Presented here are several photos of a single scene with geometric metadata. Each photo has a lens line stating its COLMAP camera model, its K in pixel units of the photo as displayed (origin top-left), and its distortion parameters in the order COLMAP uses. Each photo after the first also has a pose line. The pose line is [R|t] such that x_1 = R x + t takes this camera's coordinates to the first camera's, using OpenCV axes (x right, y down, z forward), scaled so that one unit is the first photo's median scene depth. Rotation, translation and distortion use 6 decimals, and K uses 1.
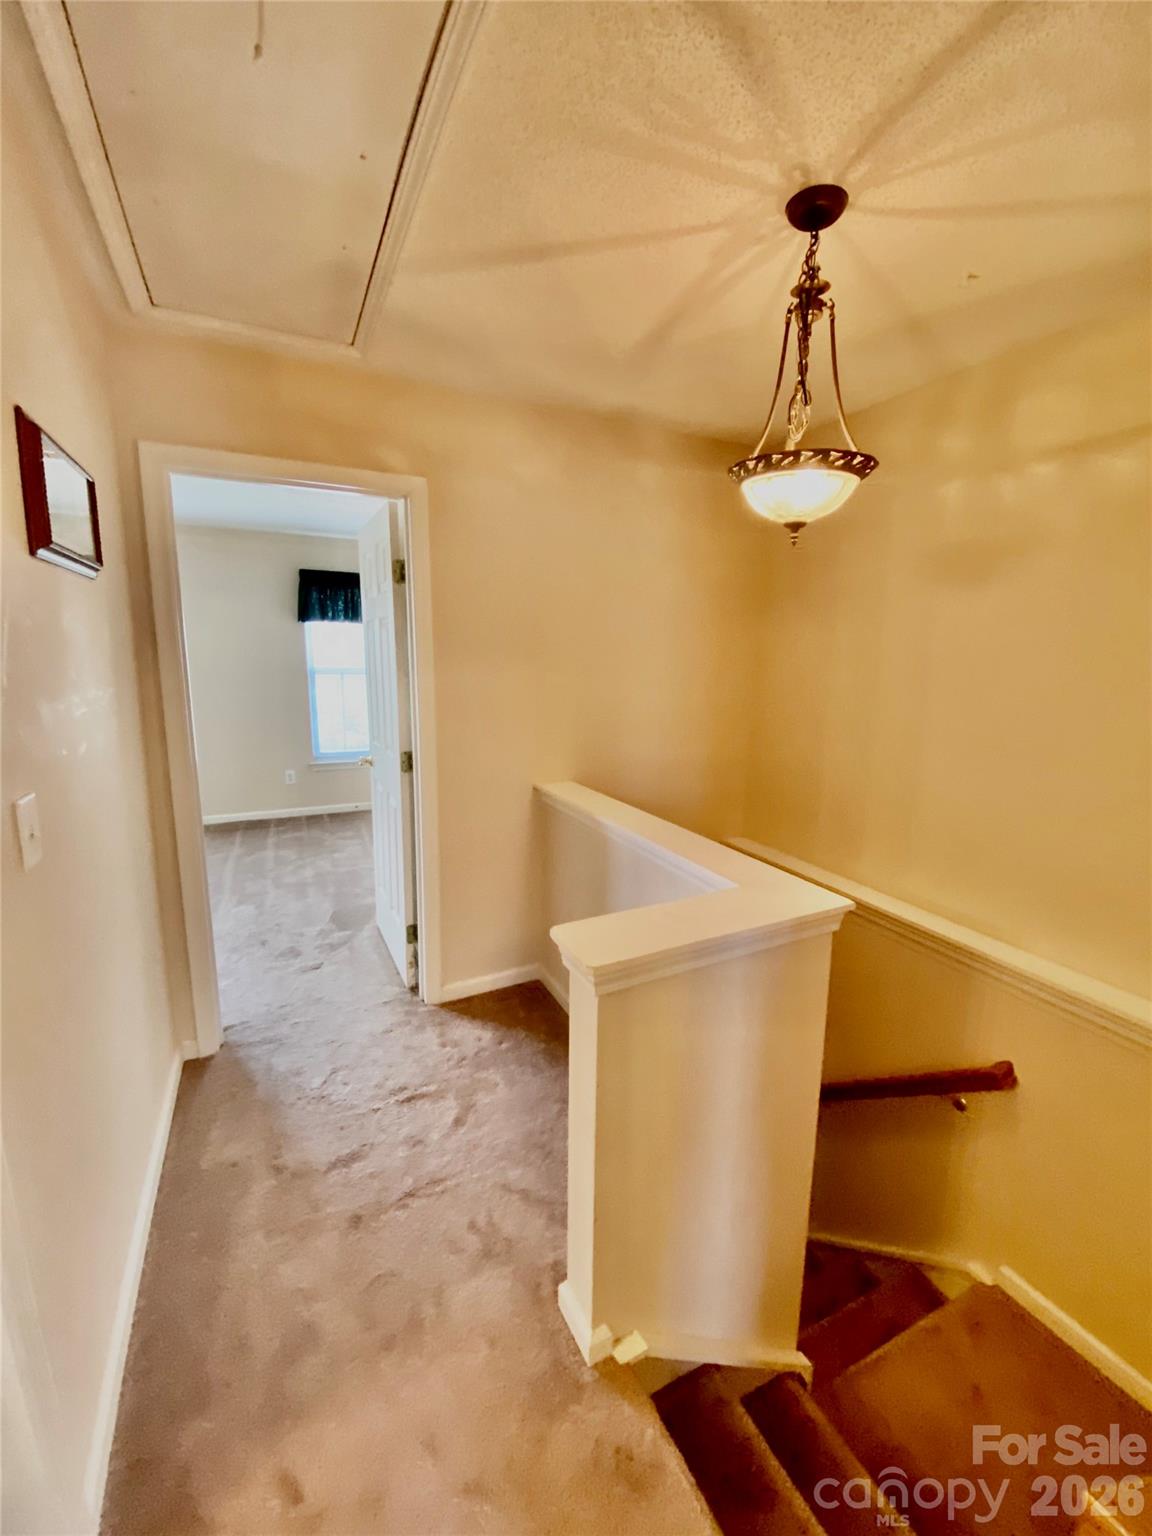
lens RADIAL K [[625.3, 0, 577.2], [0, 625.3, 761.4], [0, 0, 1]] dist [0.000970, -0.009697]
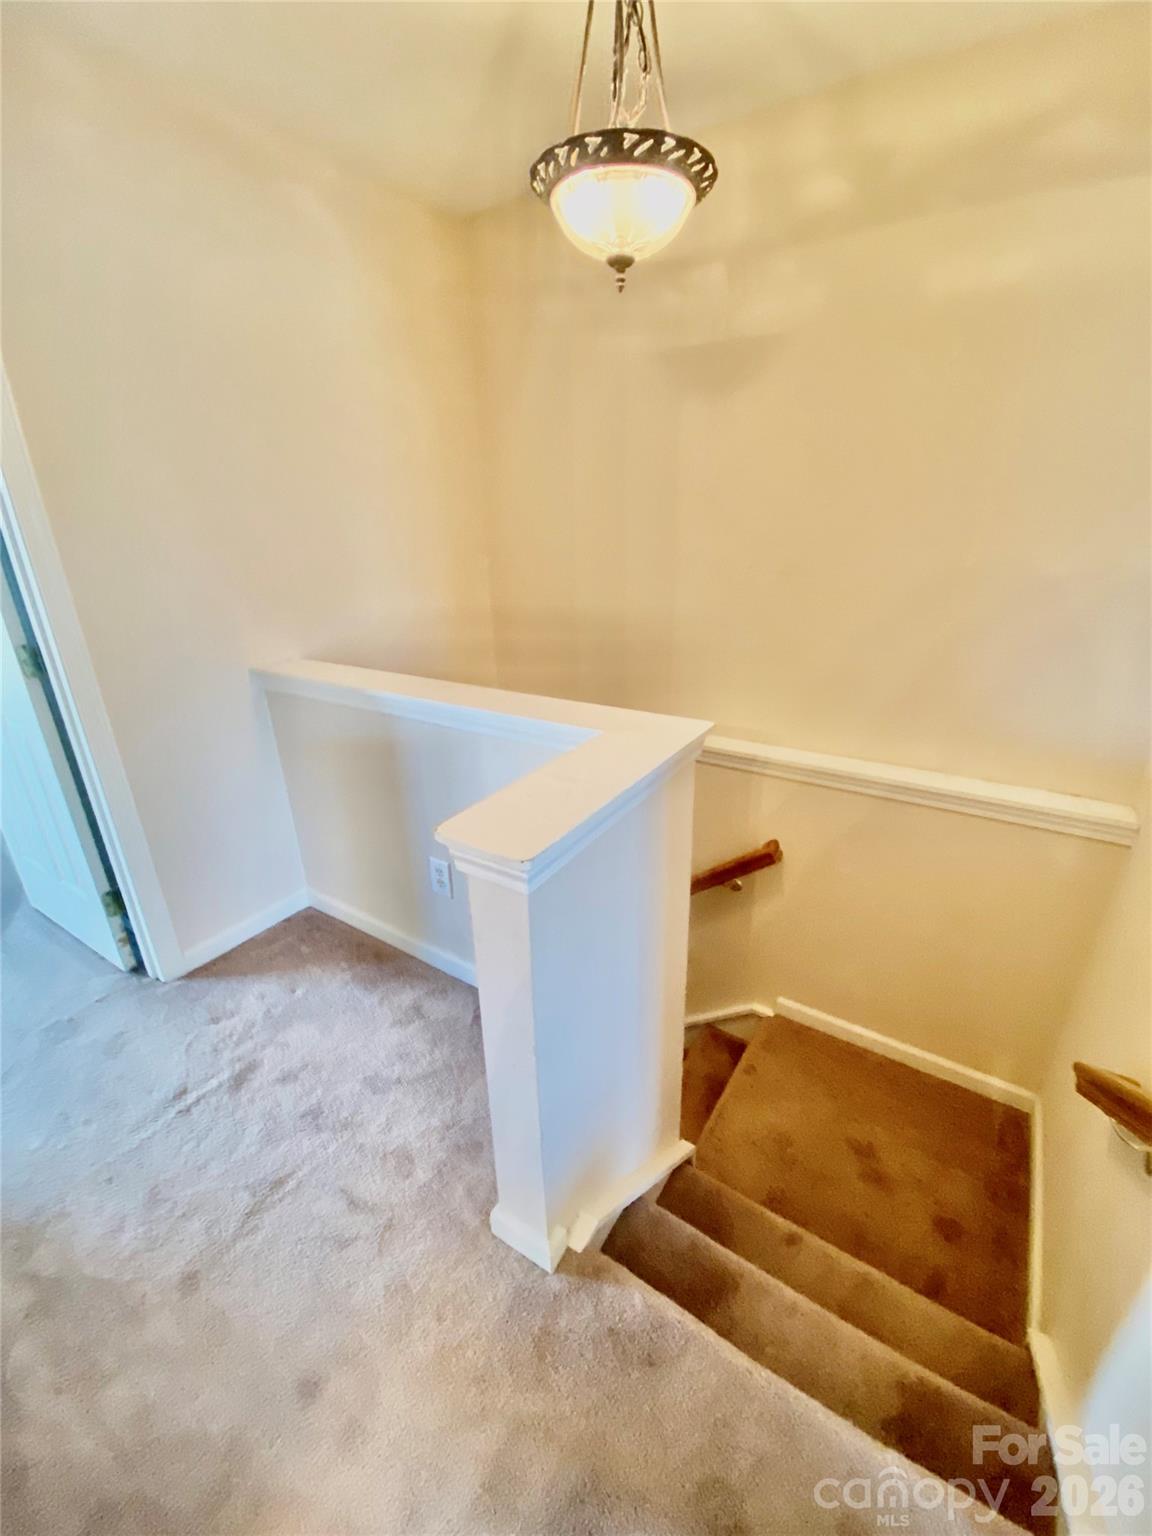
lens RADIAL K [[625.3, 0, 577.2], [0, 625.3, 761.4], [0, 0, 1]] dist [0.000970, -0.009697]
pose [[0.863602, -0.215747, 0.455681, -0.149353], [0.123572, 0.966825, 0.223562, 0.035092], [-0.488797, -0.136759, 0.861612, 0.216636]]
